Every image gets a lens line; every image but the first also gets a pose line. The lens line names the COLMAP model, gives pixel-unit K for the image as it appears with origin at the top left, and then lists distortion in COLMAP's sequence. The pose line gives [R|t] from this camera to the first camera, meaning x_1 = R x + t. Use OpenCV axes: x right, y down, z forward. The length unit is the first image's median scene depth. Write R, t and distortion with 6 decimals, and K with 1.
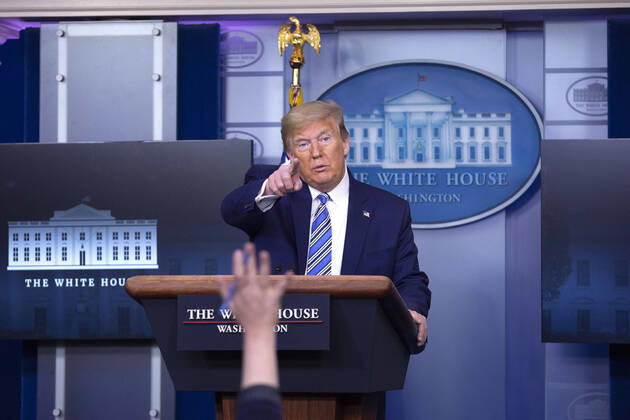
lens RADIAL K [[2567.9, 0, 347.1], [0, 2567.9, 178.6], [0, 0, 1]] dist [0.330674, 0.000000]
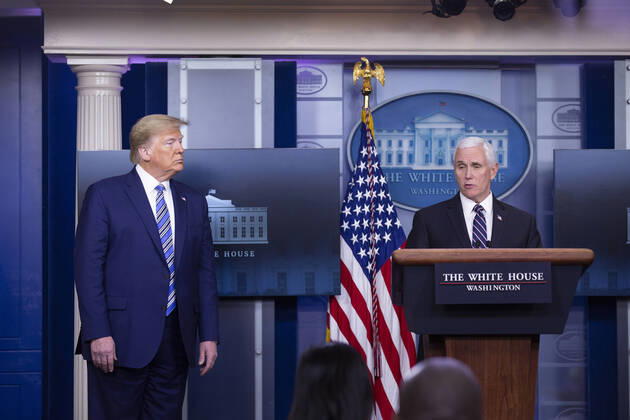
lens RADIAL K [[1891.8, 0, 308.7], [0, 1891.8, 190.7], [0, 0, 1]] dist [0.118756, 0.000000]
pose [[0.975025, 0.002495, 0.222080, -0.265441], [-0.004214, 0.999965, 0.007269, 0.000098], [-0.222055, -0.008023, 0.975001, 0.034425]]
